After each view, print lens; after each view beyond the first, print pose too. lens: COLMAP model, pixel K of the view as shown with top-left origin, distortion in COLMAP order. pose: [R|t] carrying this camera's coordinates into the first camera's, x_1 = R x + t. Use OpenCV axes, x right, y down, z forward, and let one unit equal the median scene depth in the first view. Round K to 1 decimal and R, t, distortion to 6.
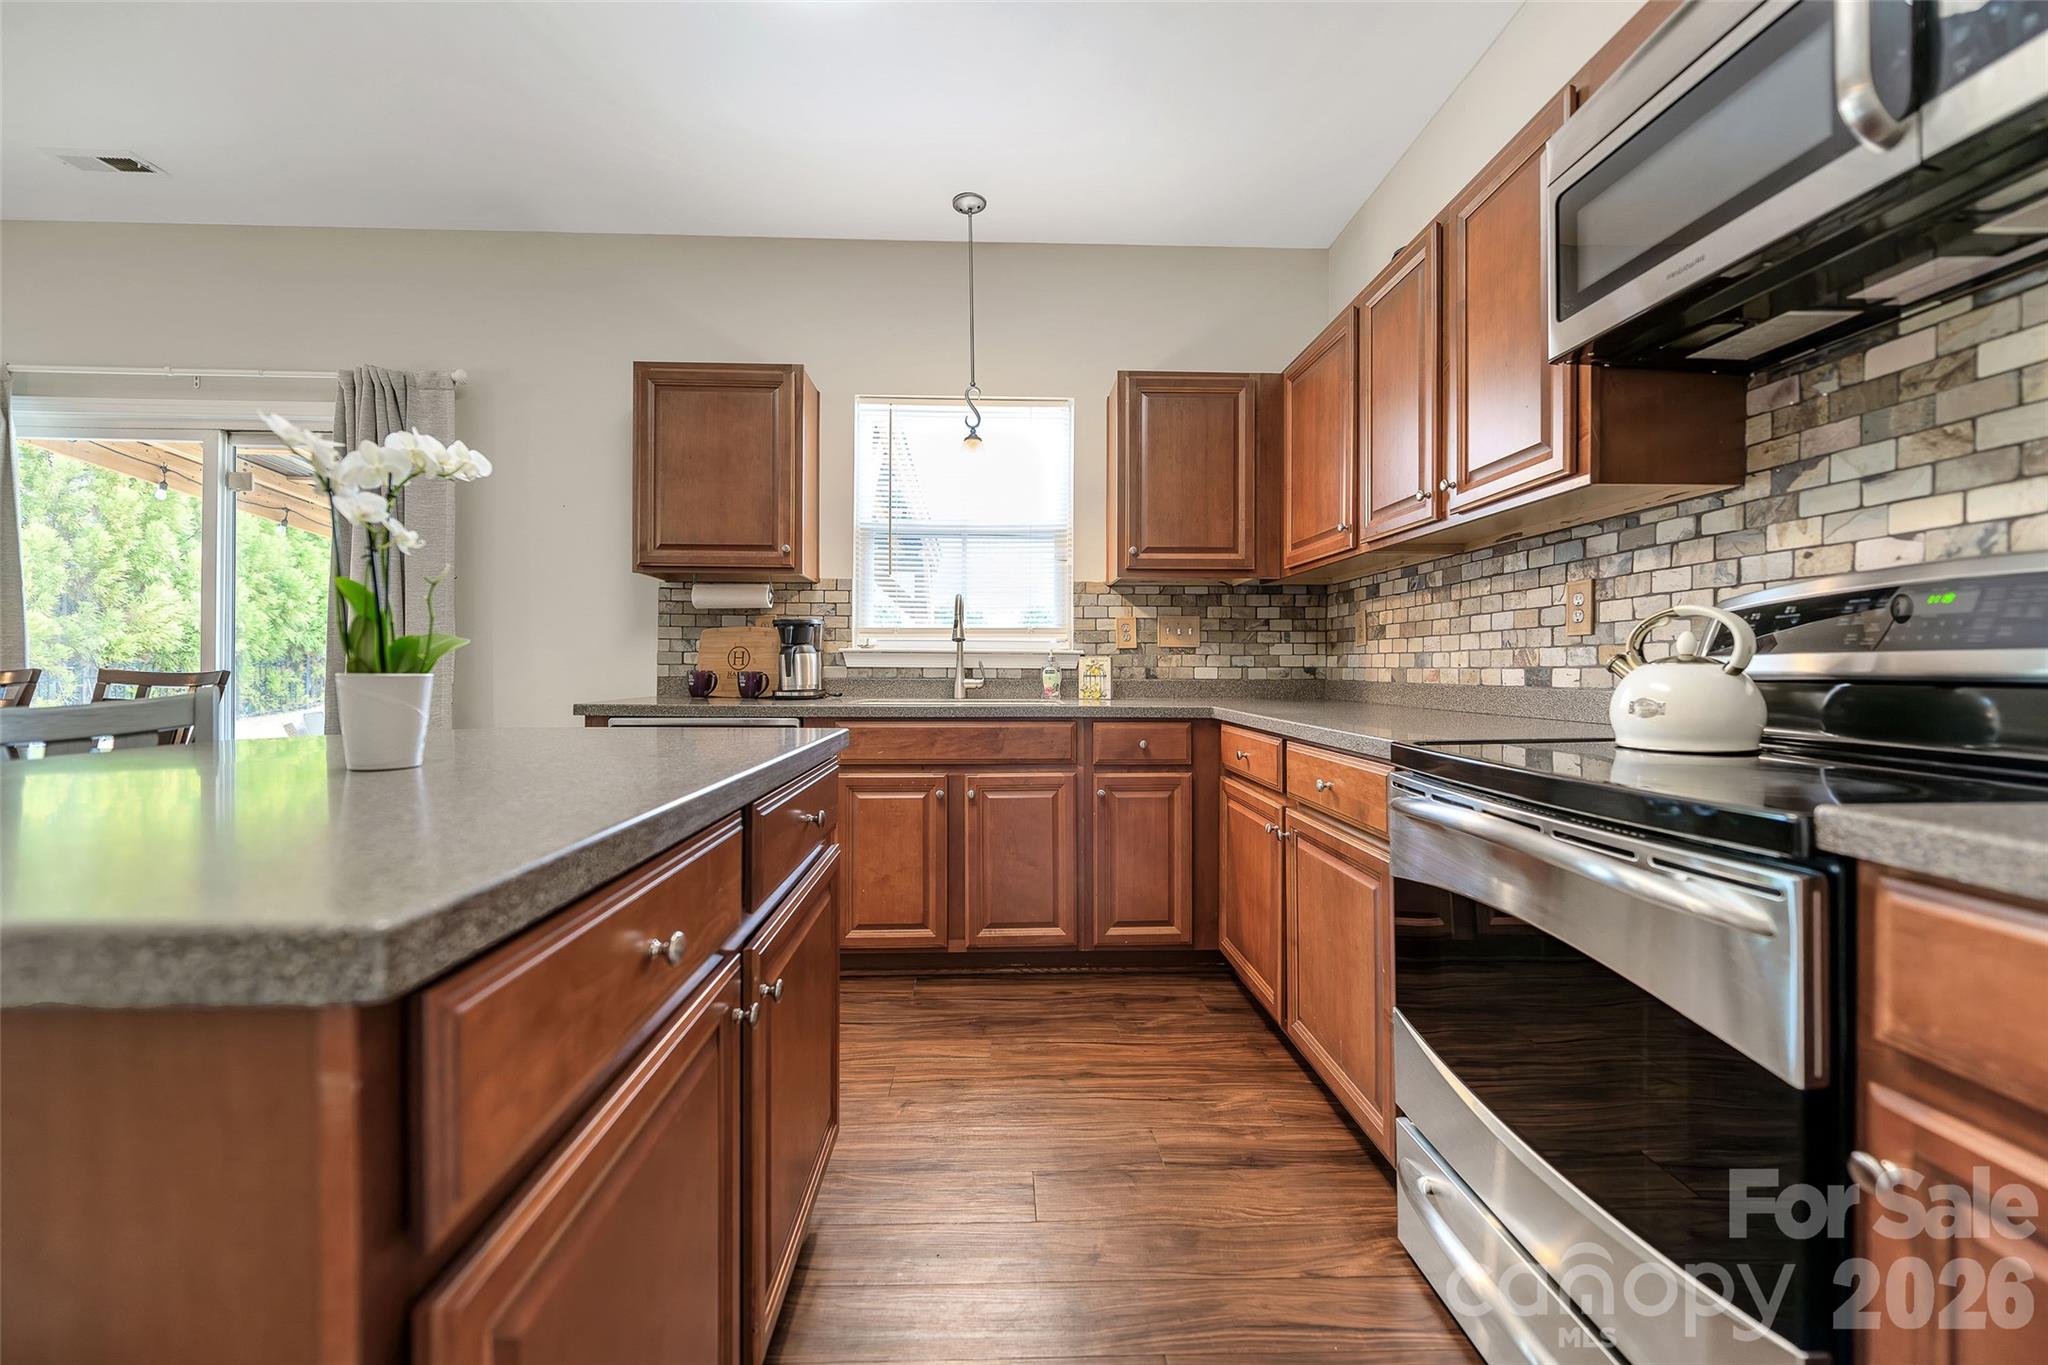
lens RADIAL K [[829.7, 0, 1017.8], [0, 829.7, 670.3], [0, 0, 1]] dist [-0.001221, -0.000006]
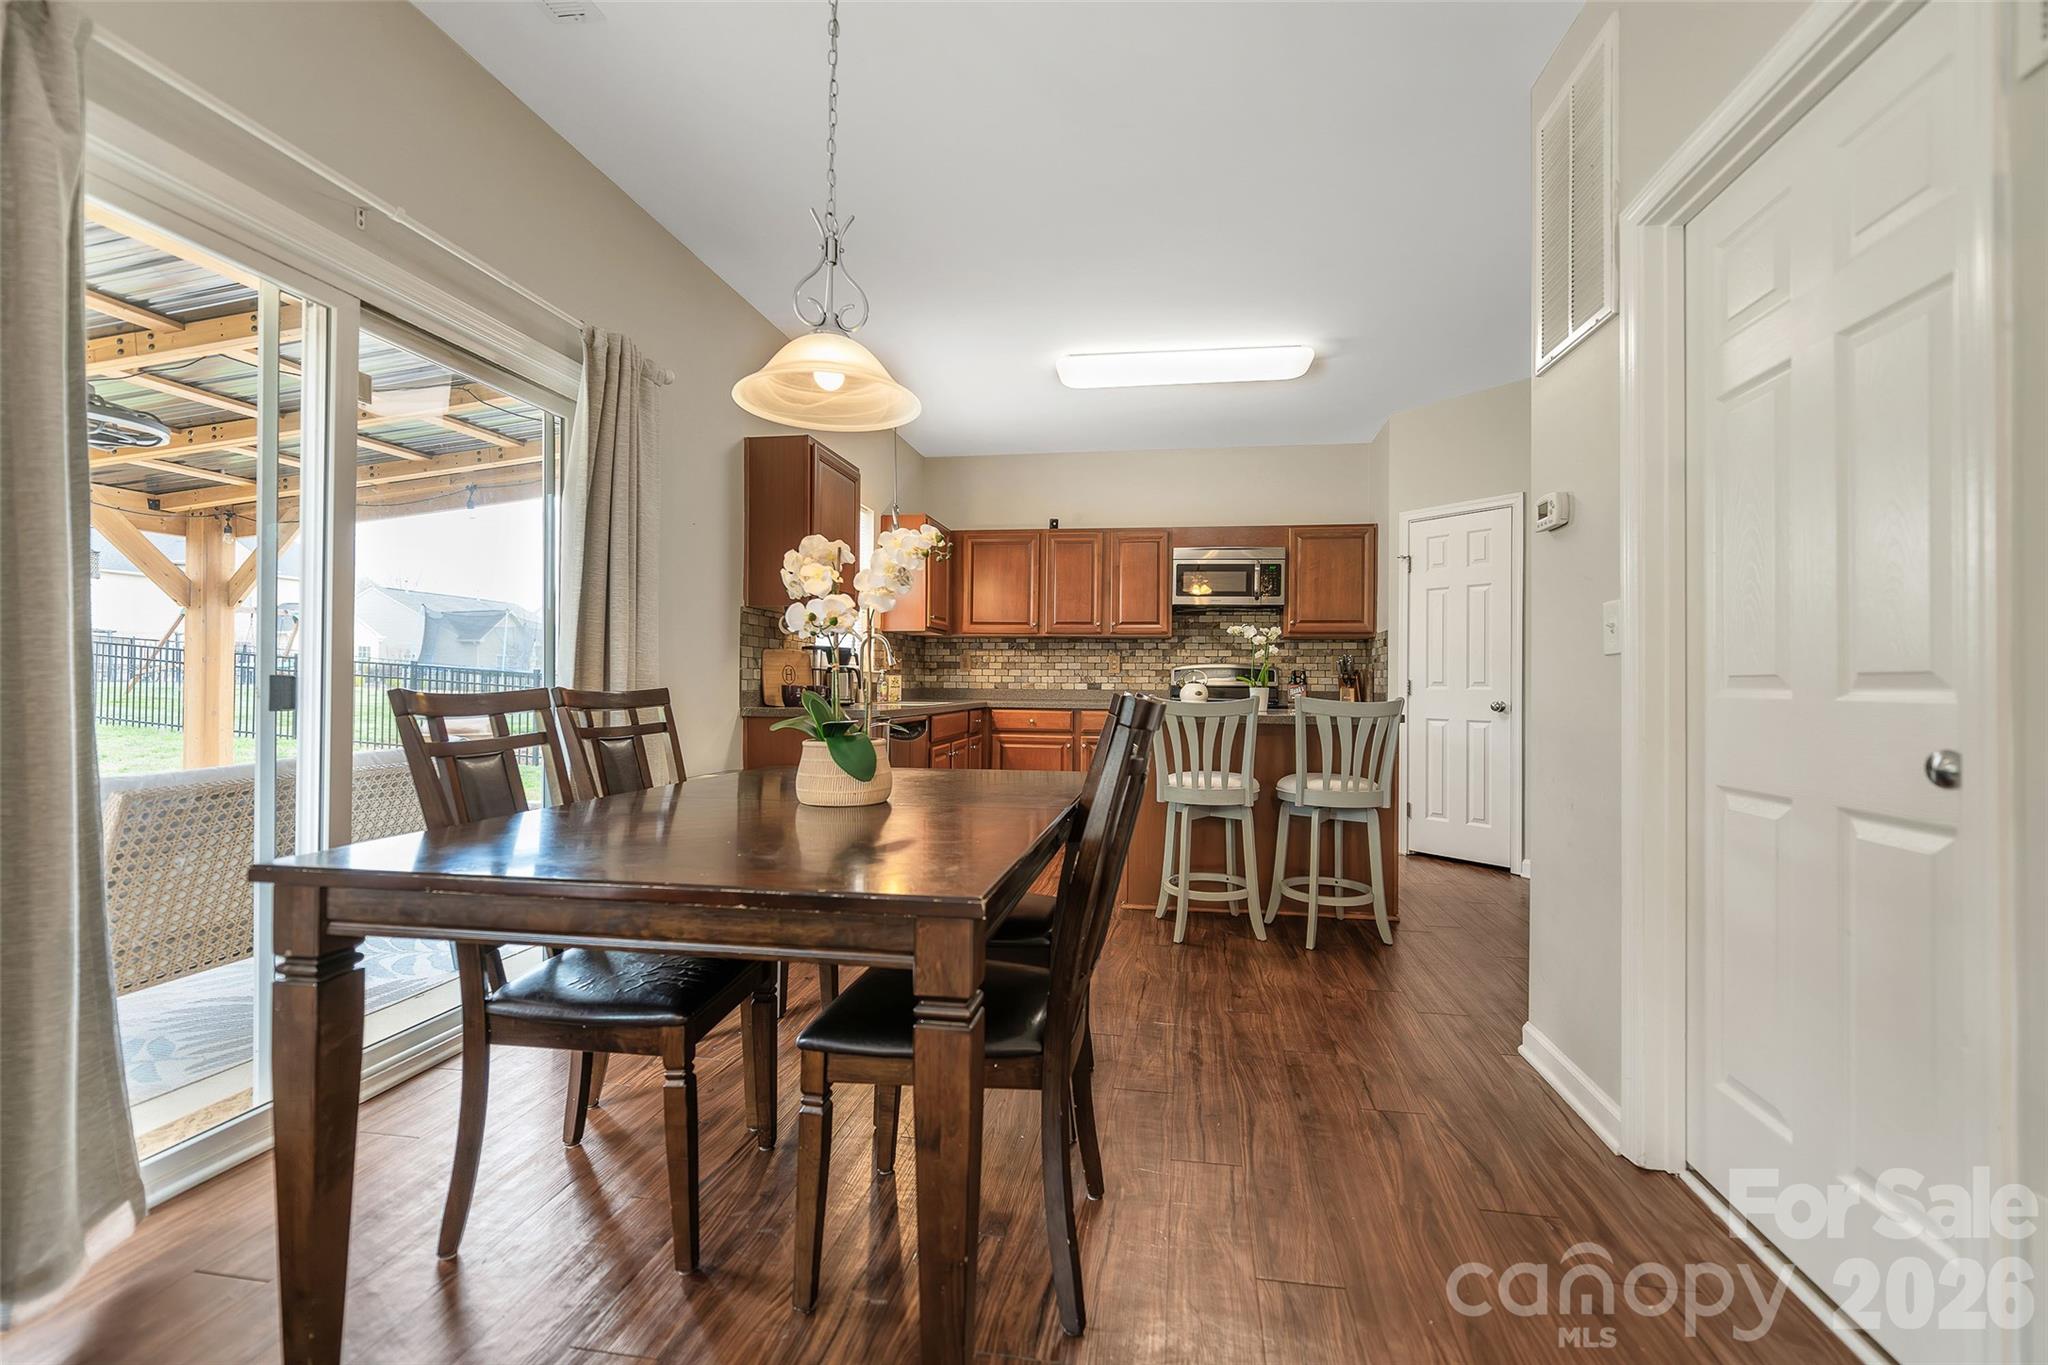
lens RADIAL K [[829.7, 0, 1026.1], [0, 829.7, 679.2], [0, 0, 1]] dist [-0.001221, -0.000006]
pose [[0.206354, -0.001204, 0.978477, -2.203328], [-0.005321, 0.999983, 0.002352, -0.020734], [-0.978463, -0.005692, 0.206344, 0.583689]]
